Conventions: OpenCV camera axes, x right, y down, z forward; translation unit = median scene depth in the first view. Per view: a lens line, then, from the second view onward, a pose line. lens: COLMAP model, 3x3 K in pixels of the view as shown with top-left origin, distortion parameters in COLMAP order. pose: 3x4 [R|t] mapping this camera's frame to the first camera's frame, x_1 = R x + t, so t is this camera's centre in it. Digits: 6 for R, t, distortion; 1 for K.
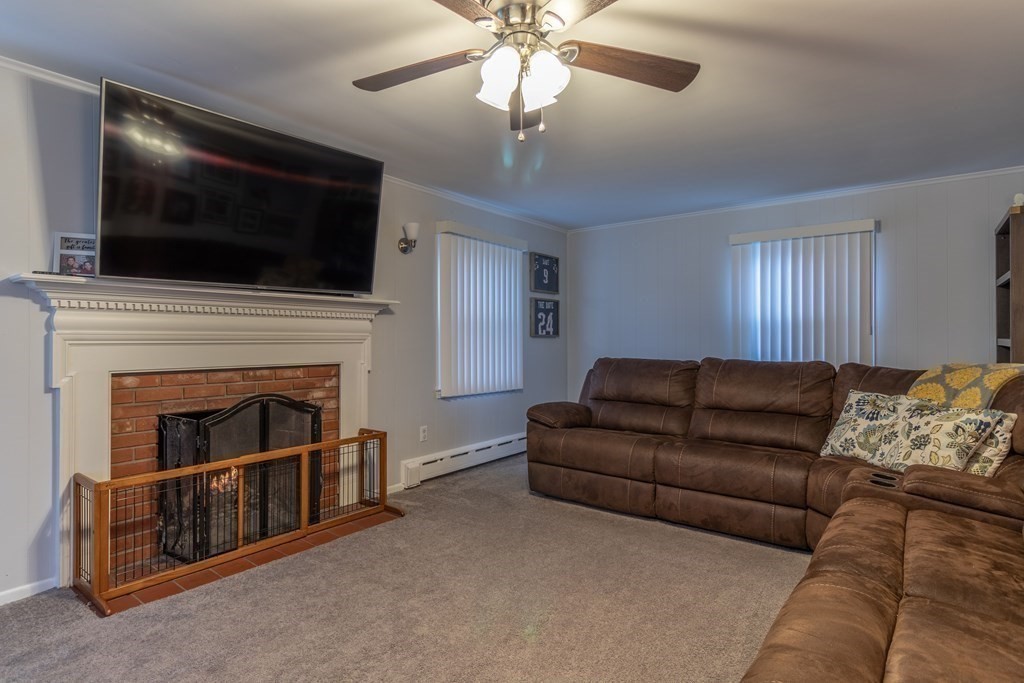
lens RADIAL K [[550.8, 0, 516.3], [0, 550.8, 331.7], [0, 0, 1]] dist [0.001155, 0.000670]
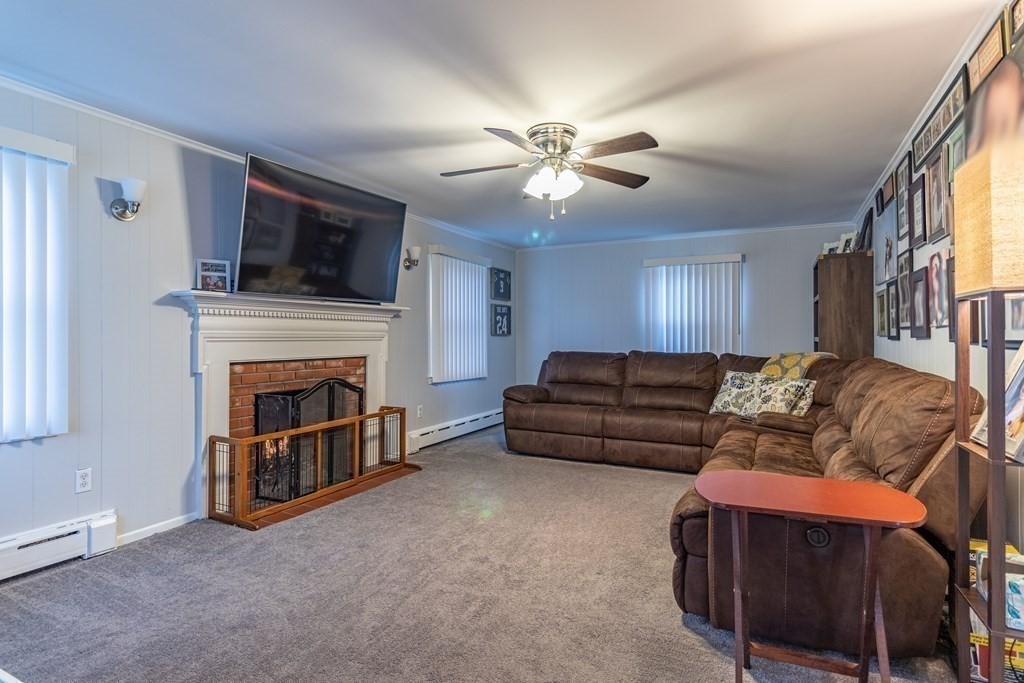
lens RADIAL K [[550.8, 0, 516.3], [0, 550.8, 331.7], [0, 0, 1]] dist [0.001155, 0.000670]
pose [[0.982239, 0.002069, 0.187620, -0.254721], [-0.002730, 0.999991, 0.003267, -0.005361], [-0.187612, -0.003721, 0.982236, -0.390118]]
